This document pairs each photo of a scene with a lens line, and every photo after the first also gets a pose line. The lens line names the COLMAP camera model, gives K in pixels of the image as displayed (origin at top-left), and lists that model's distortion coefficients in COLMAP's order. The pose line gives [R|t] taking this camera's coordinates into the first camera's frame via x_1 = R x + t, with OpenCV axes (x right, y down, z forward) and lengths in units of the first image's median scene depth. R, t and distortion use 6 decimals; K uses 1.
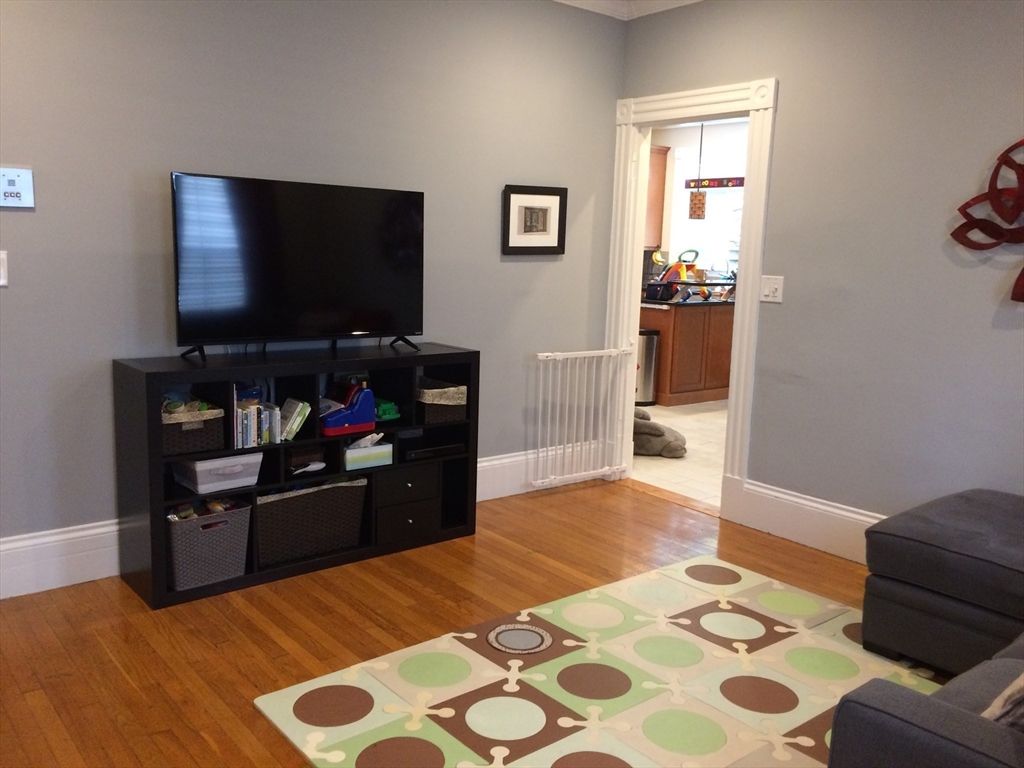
lens RADIAL K [[877.4, 0, 512.0], [0, 877.4, 384.0], [0, 0, 1]] dist [0.090140, -0.124186]
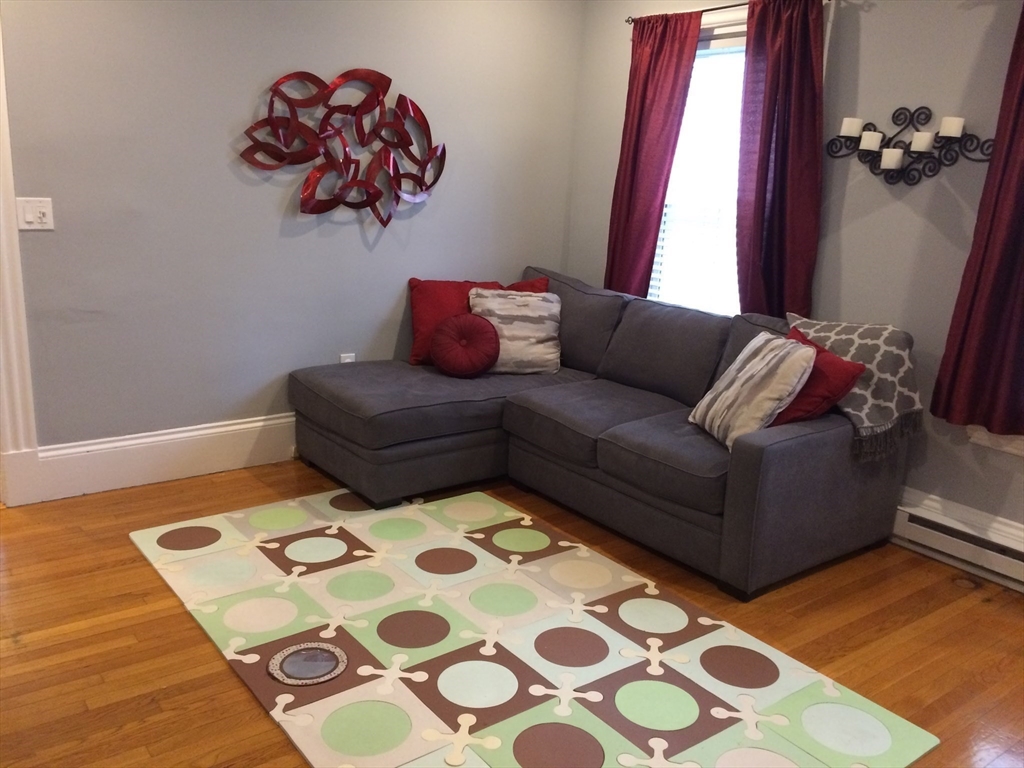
lens RADIAL K [[877.4, 0, 512.0], [0, 877.4, 384.0], [0, 0, 1]] dist [0.090140, -0.124186]
pose [[0.034919, -0.265994, 0.963342, -0.662857], [0.113867, 0.958712, 0.260588, -0.151792], [-0.992882, 0.100594, 0.063765, 0.656541]]
